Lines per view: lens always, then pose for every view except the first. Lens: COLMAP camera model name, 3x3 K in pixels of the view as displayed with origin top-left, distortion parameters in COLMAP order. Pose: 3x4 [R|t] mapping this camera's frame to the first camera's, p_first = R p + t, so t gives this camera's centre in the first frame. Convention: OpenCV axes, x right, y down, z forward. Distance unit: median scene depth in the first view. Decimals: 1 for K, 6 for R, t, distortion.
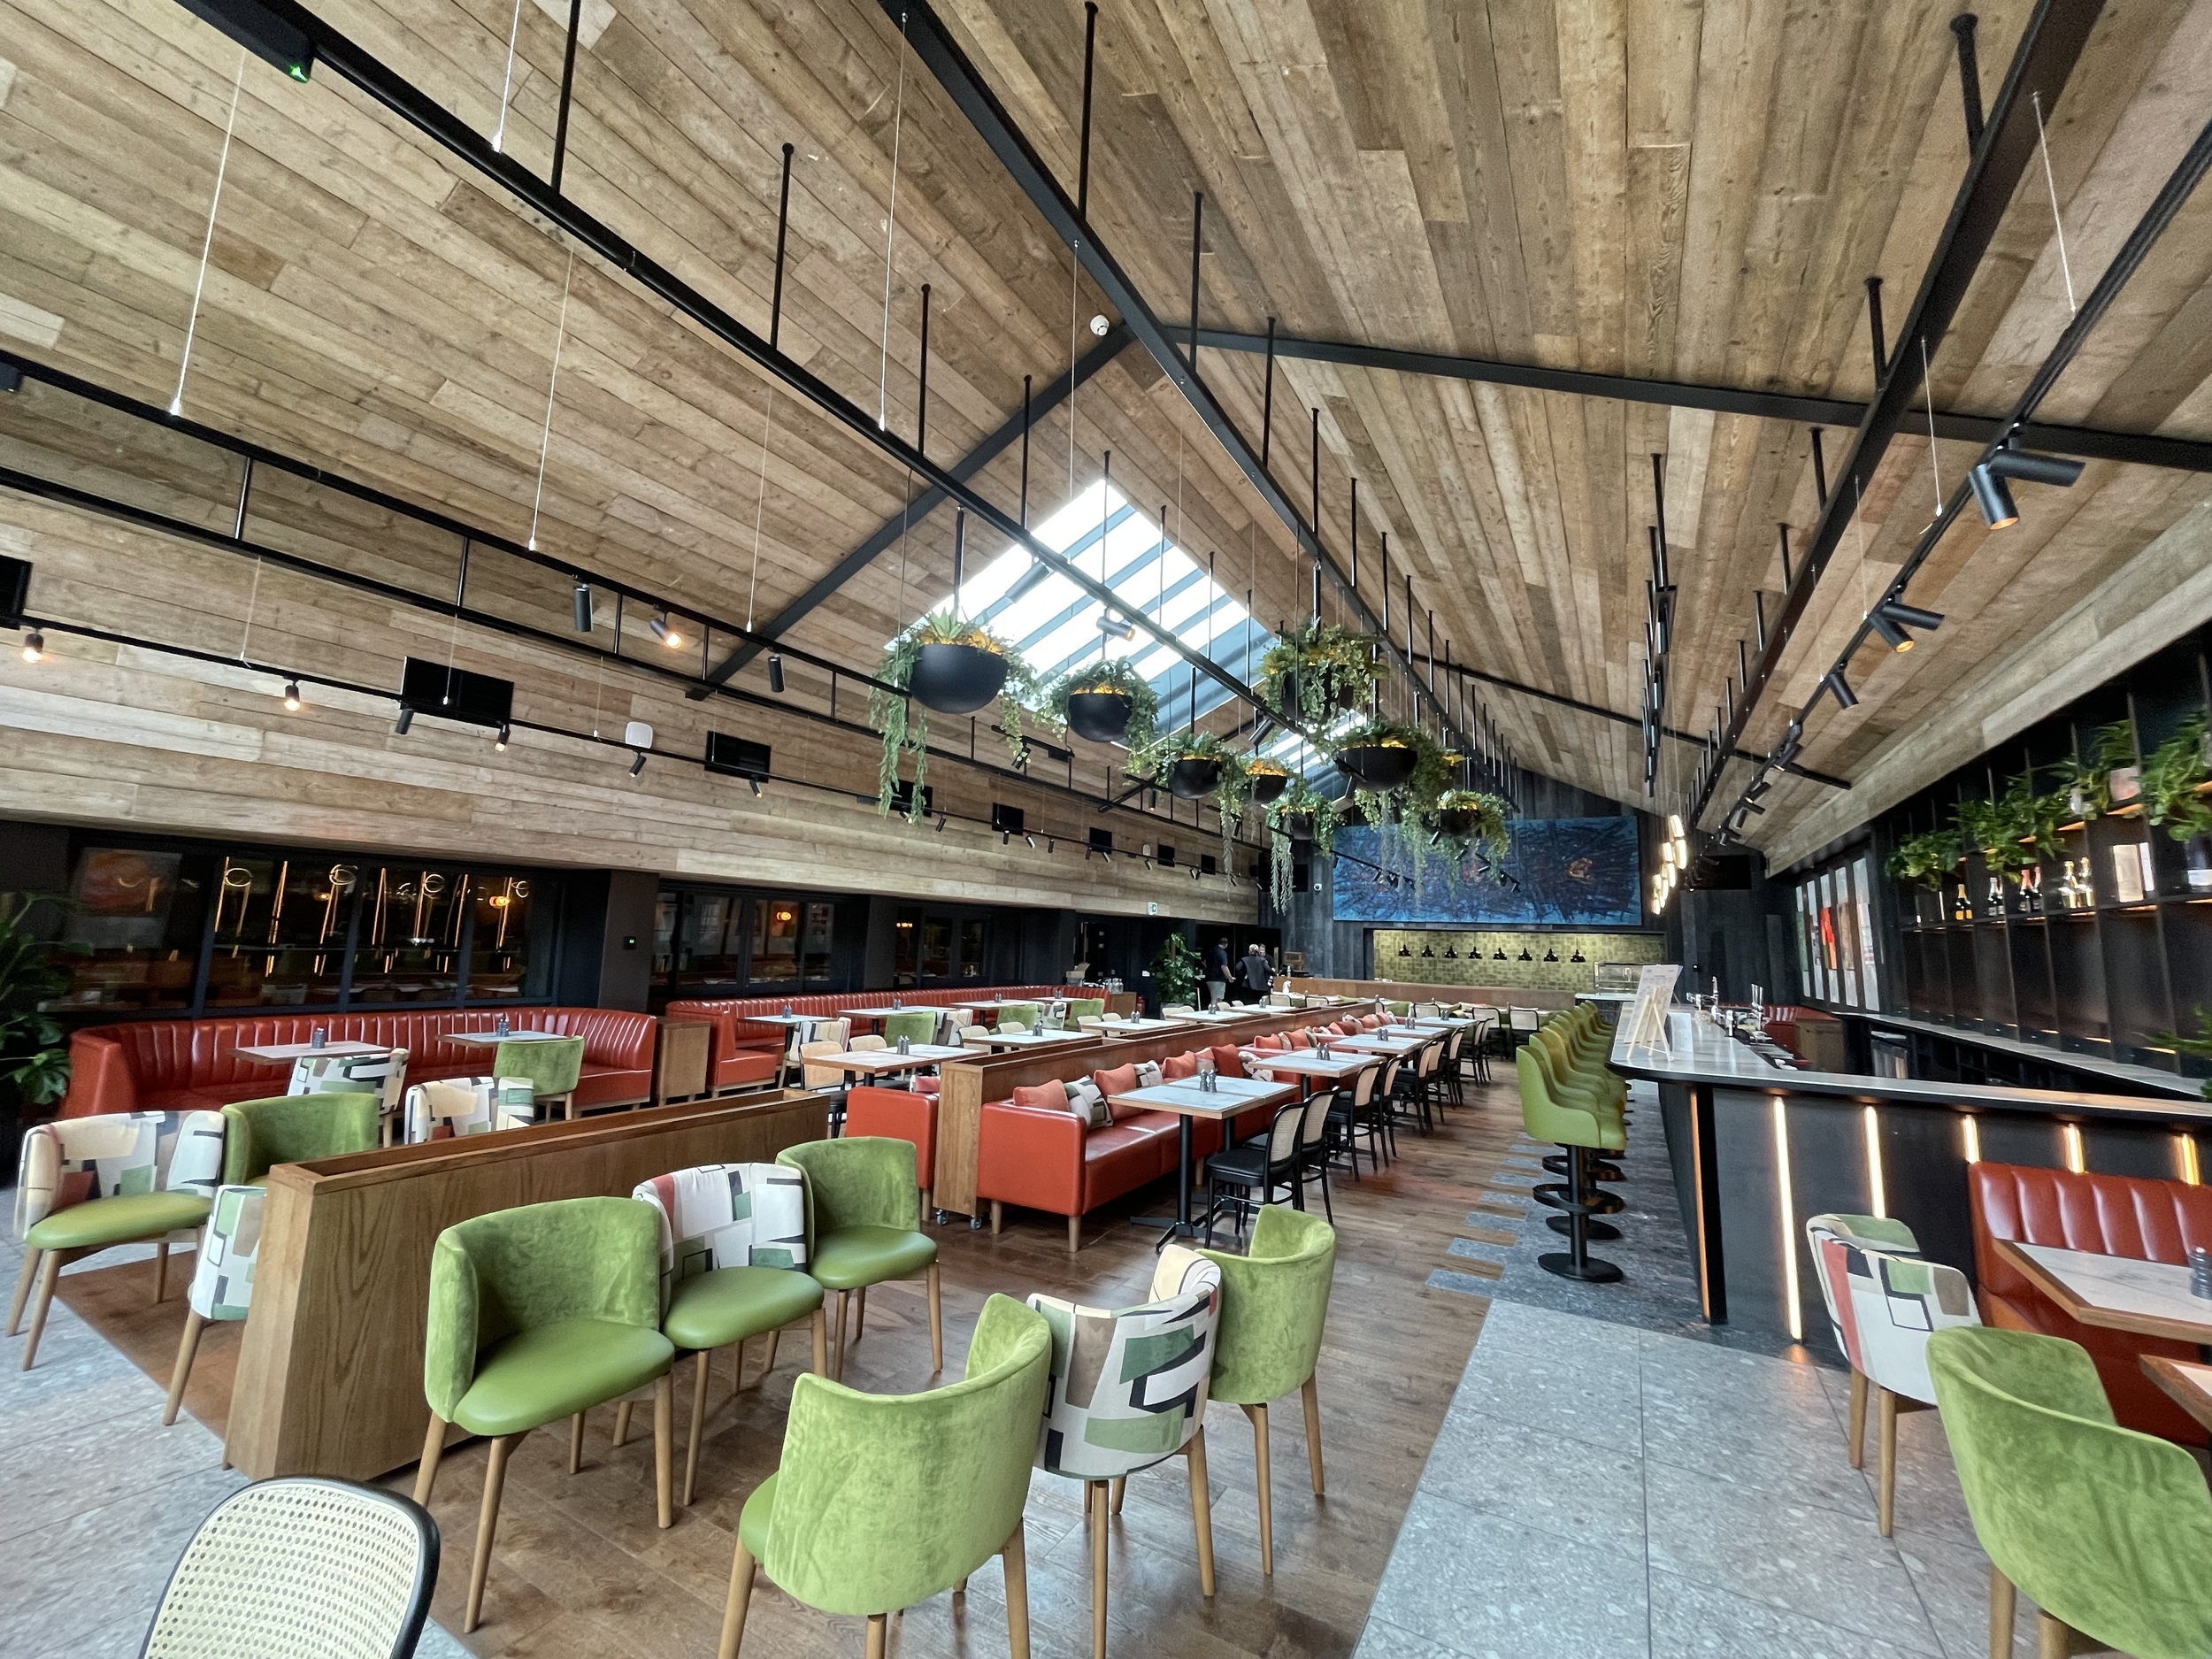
lens RADIAL K [[892.0, 0, 1095.9], [0, 892.0, 822.2], [0, 0, 1]] dist [-0.003505, -0.000121]
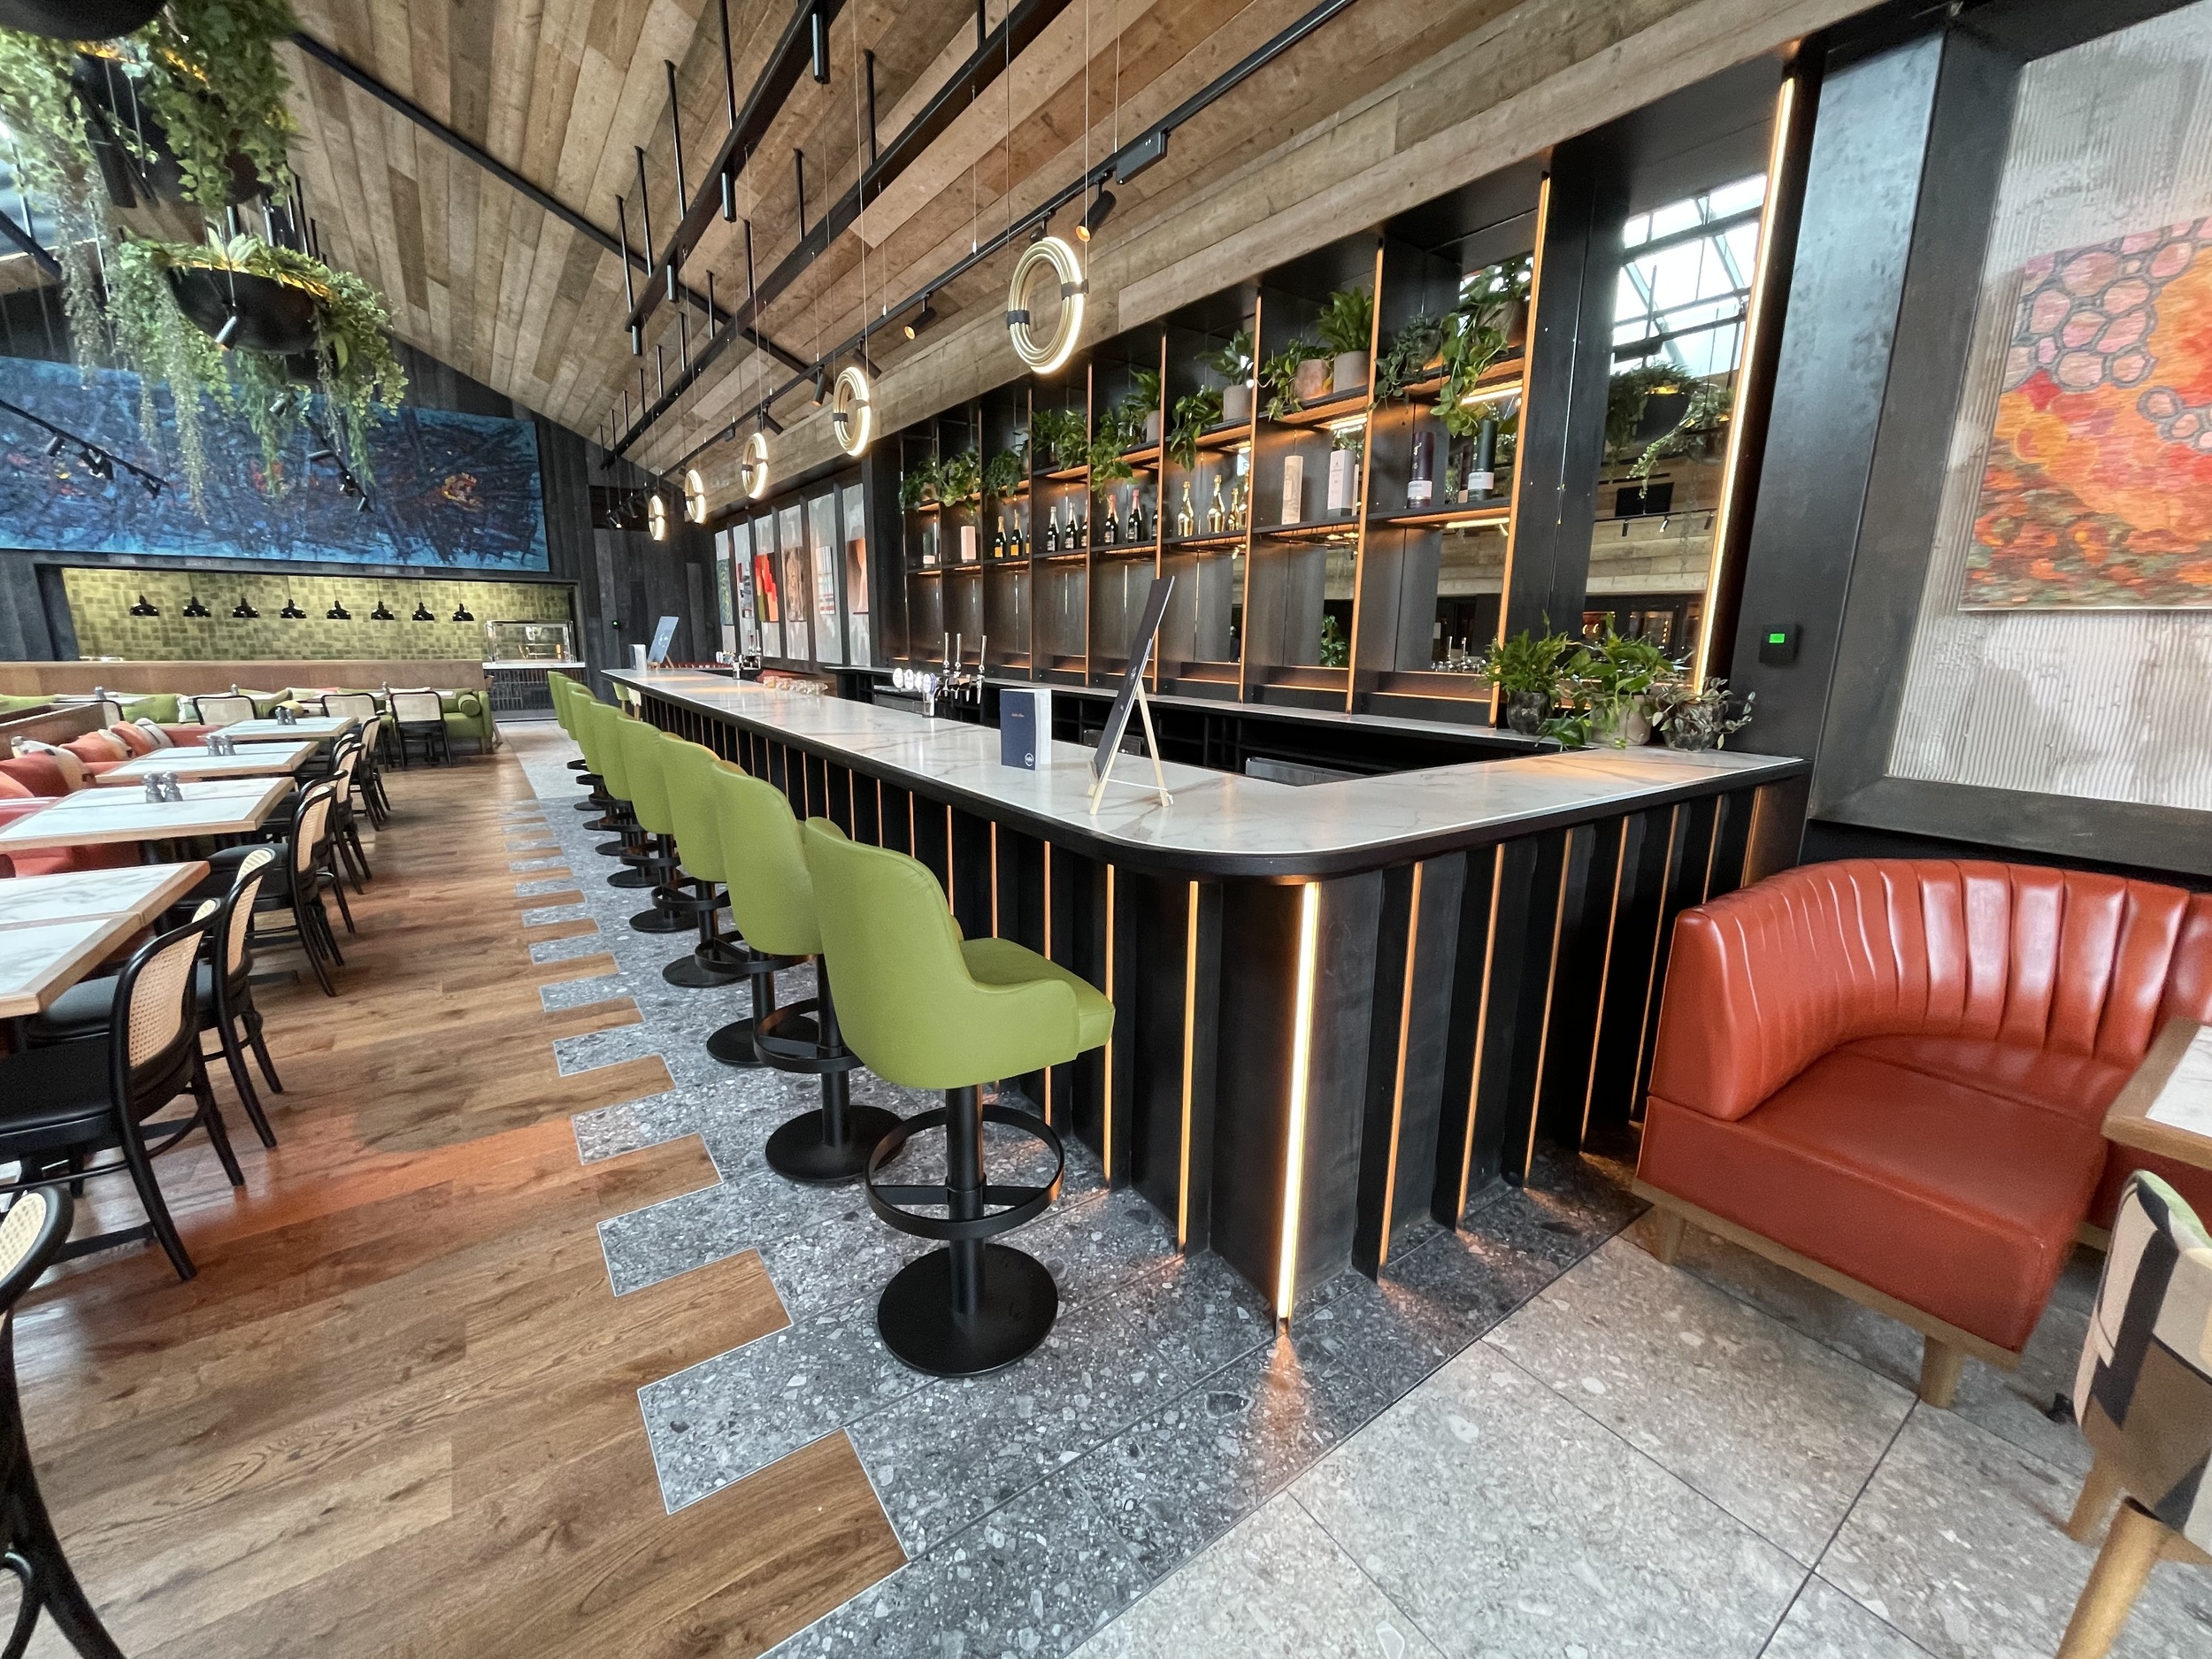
lens RADIAL K [[883.8, 0, 1088.6], [0, 883.8, 816.8], [0, 0, 1]] dist [-0.000139, 0.000230]
pose [[0.409201, -0.212626, 0.887325, 0.064184], [-0.121600, 0.951088, 0.283982, 0.040207], [-0.904305, -0.224104, 0.363331, 0.225148]]
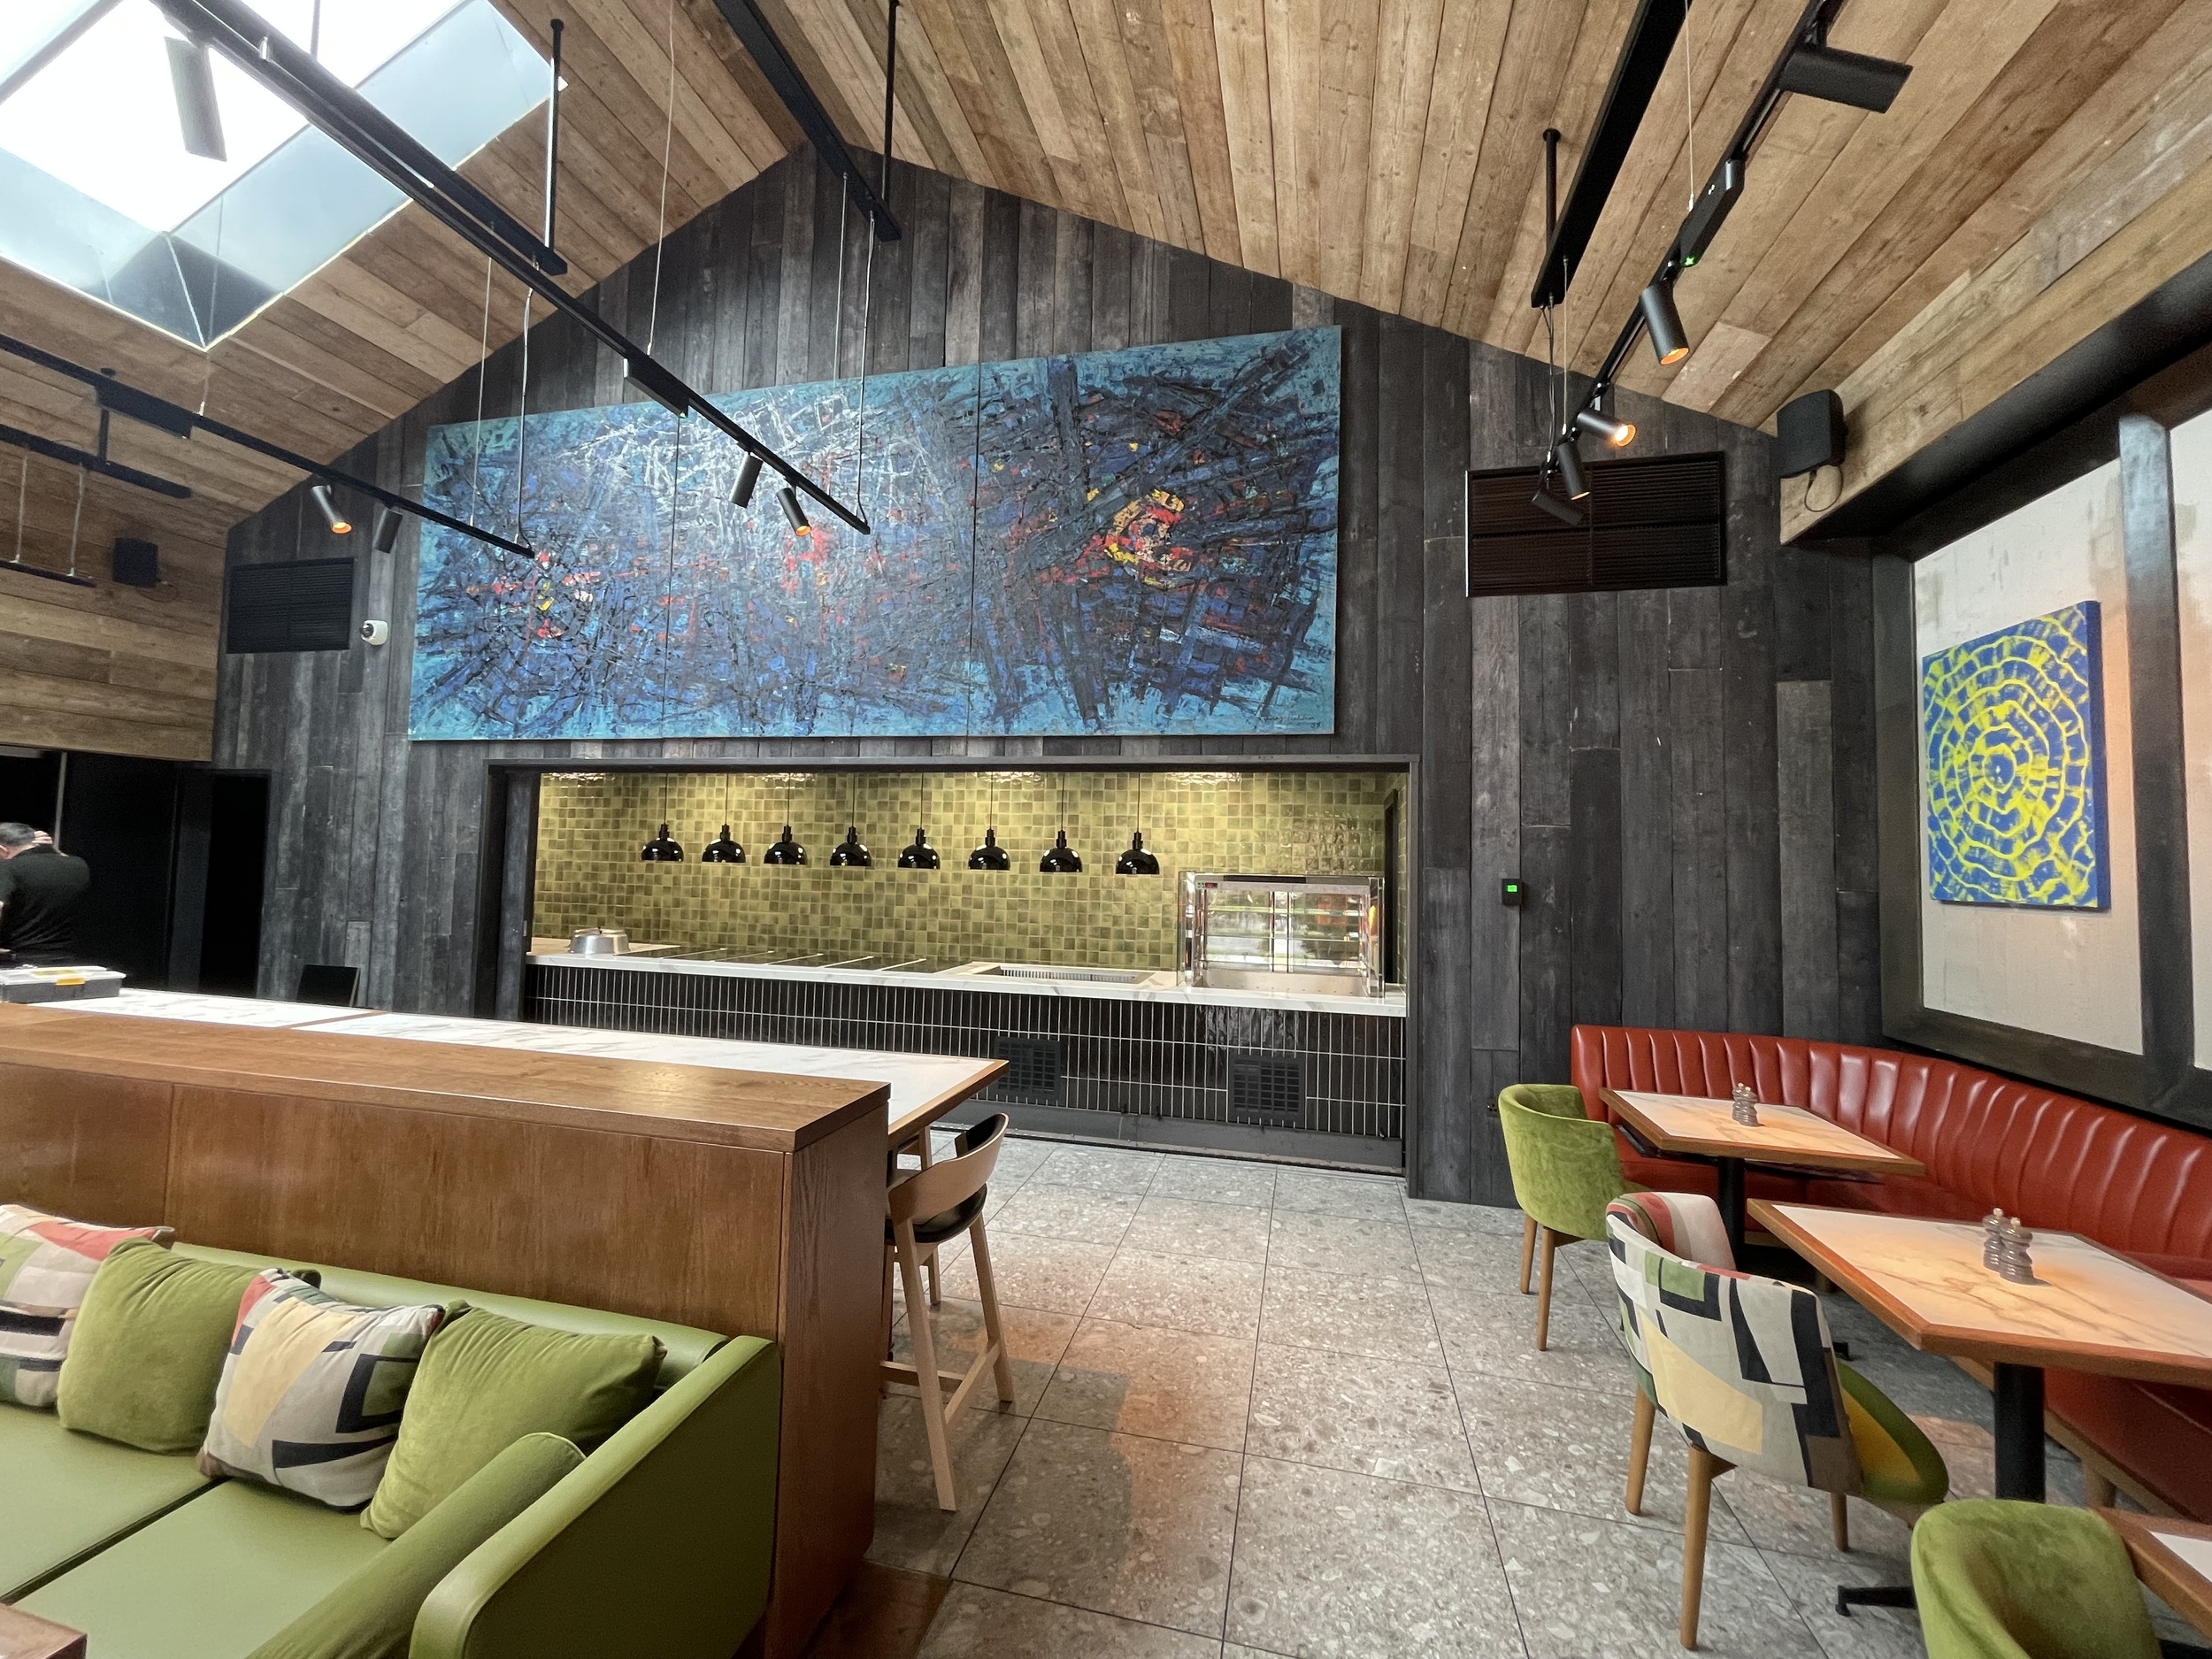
lens RADIAL K [[892.0, 0, 1095.9], [0, 892.0, 822.2], [0, 0, 1]] dist [-0.003505, -0.000121]
pose [[0.955530, 0.007595, 0.294795, 0.448943], [-0.035455, 0.995376, 0.089278, 0.116023], [-0.292754, -0.095760, 0.951381, 0.736028]]
